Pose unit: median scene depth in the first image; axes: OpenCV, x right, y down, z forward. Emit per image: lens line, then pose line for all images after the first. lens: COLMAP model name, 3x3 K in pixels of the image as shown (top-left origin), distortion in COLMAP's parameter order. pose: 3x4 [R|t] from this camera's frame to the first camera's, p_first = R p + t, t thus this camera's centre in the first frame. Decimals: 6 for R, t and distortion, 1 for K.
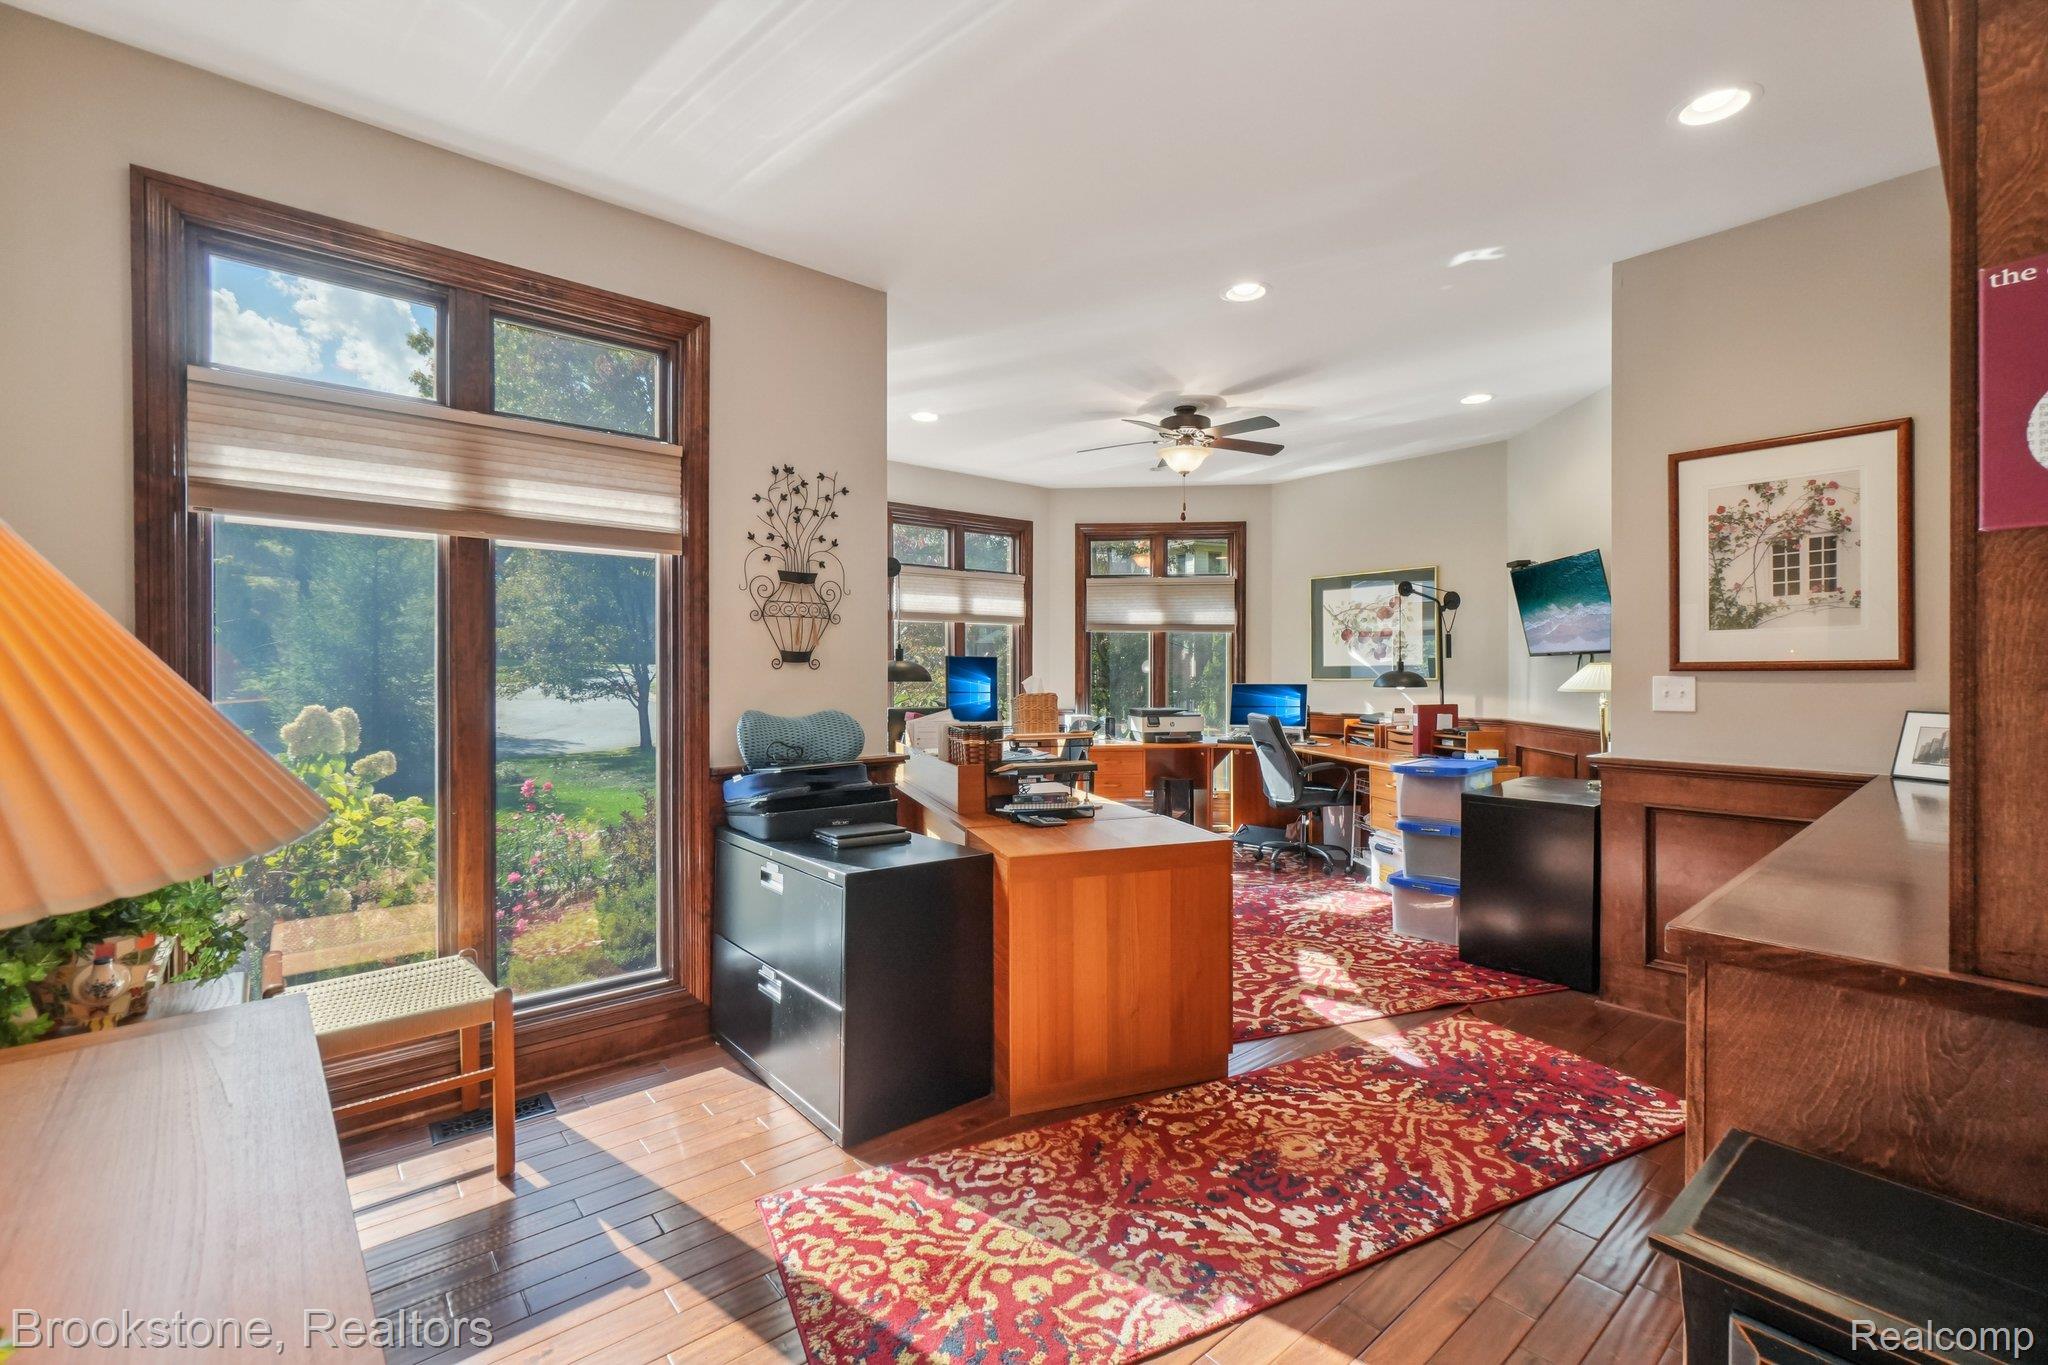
lens RADIAL K [[885.9, 0, 1024.3], [0, 885.9, 673.2], [0, 0, 1]] dist [0.001403, 0.000479]
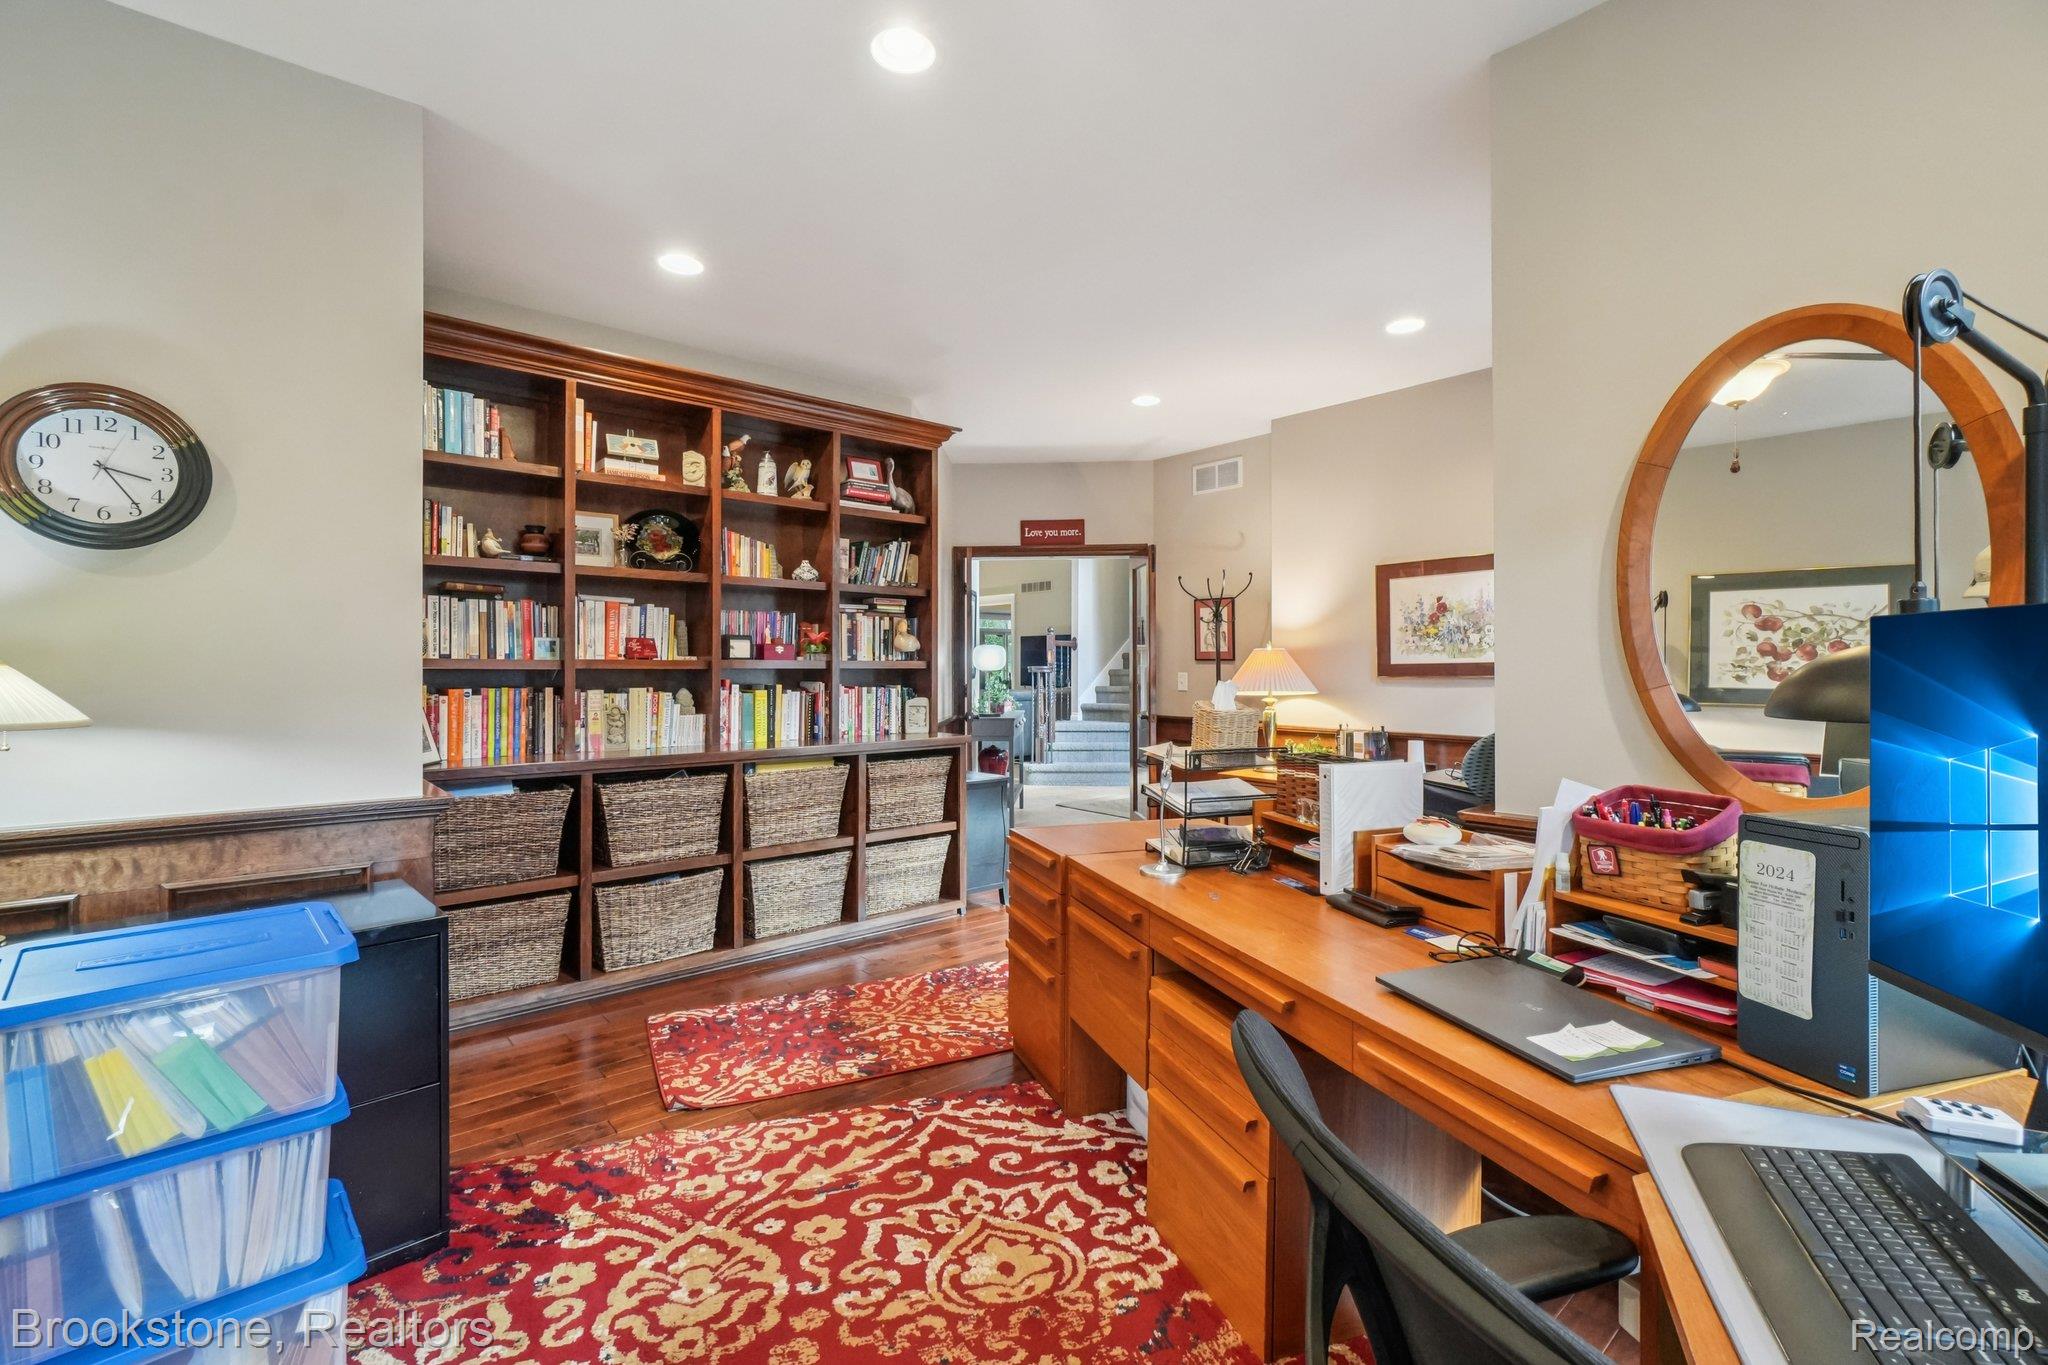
lens RADIAL K [[885.9, 0, 1023.7], [0, 885.9, 671.8], [0, 0, 1]] dist [0.001403, 0.000479]
pose [[-0.999978, -0.000281, -0.006559, 0.183248], [-0.000340, 0.999959, 0.009041, -0.009561], [0.006556, 0.009043, -0.999938, 1.685612]]
